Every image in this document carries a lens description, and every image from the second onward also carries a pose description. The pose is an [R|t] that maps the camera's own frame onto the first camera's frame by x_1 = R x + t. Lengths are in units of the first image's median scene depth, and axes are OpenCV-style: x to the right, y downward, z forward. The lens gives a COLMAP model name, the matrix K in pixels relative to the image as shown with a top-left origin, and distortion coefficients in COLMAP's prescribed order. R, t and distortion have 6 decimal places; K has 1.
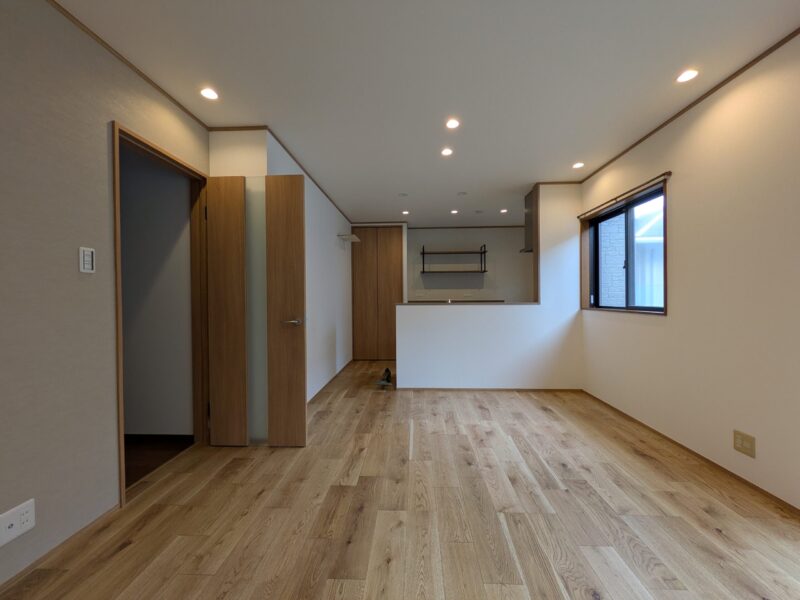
lens RADIAL K [[317.5, 0, 400.0], [0, 317.5, 300.0], [0, 0, 1]] dist [-0.000881, -0.000079]
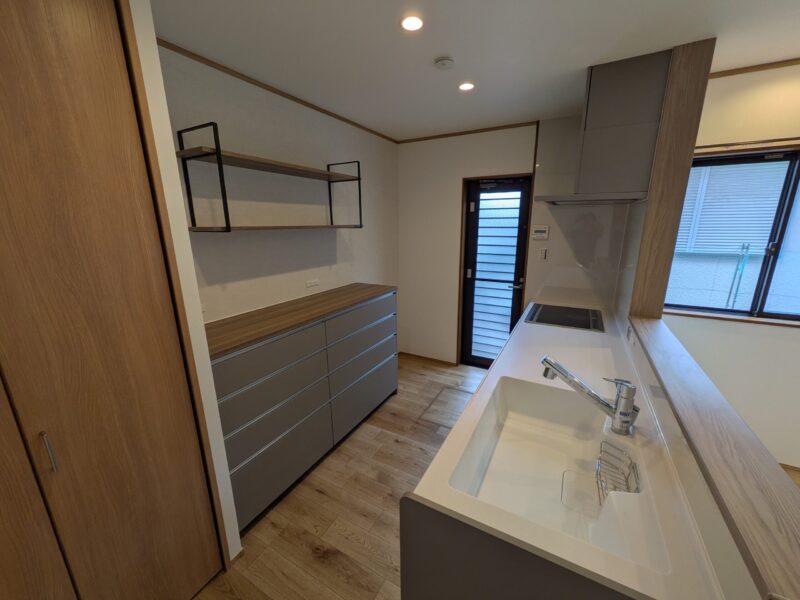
lens RADIAL K [[317.5, 0, 400.0], [0, 317.5, 300.0], [0, 0, 1]] dist [-0.000881, -0.000079]
pose [[0.437878, -0.217377, 0.872359, -0.104530], [0.017627, 0.972218, 0.233412, -0.089381], [-0.898861, -0.086829, 0.429545, 0.718307]]
